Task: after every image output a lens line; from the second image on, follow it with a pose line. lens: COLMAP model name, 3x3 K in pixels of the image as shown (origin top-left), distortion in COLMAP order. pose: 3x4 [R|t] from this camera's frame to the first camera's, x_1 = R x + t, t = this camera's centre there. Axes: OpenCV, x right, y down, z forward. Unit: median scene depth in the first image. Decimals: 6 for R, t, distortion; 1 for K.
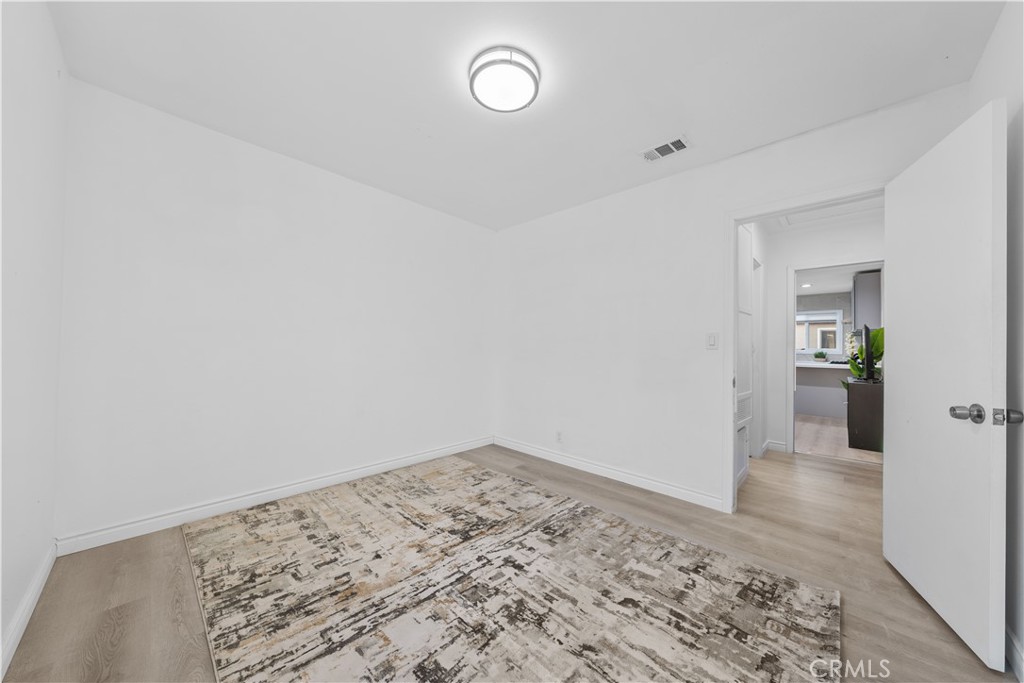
lens RADIAL K [[346.8, 0, 511.0], [0, 346.8, 343.2], [0, 0, 1]] dist [-0.002315, -0.000129]
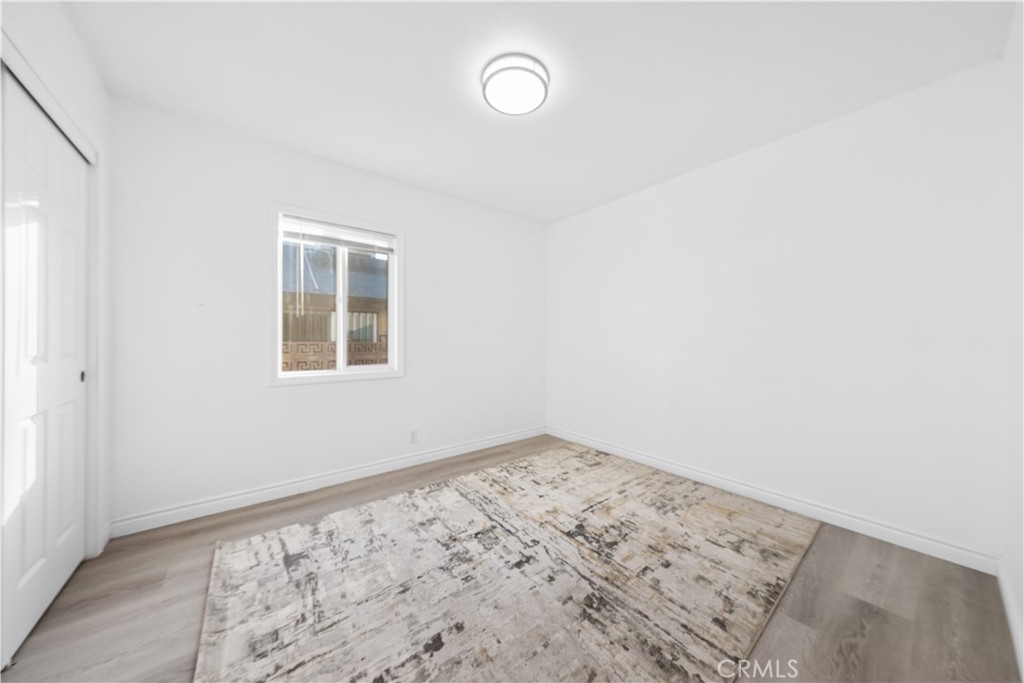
lens RADIAL K [[346.8, 0, 513.0], [0, 346.8, 342.5], [0, 0, 1]] dist [-0.002315, -0.000129]
pose [[-0.149100, -0.008217, -0.988788, 0.816523], [0.001707, 0.999962, -0.008567, 0.036126], [0.988821, -0.002966, -0.149080, 0.948634]]
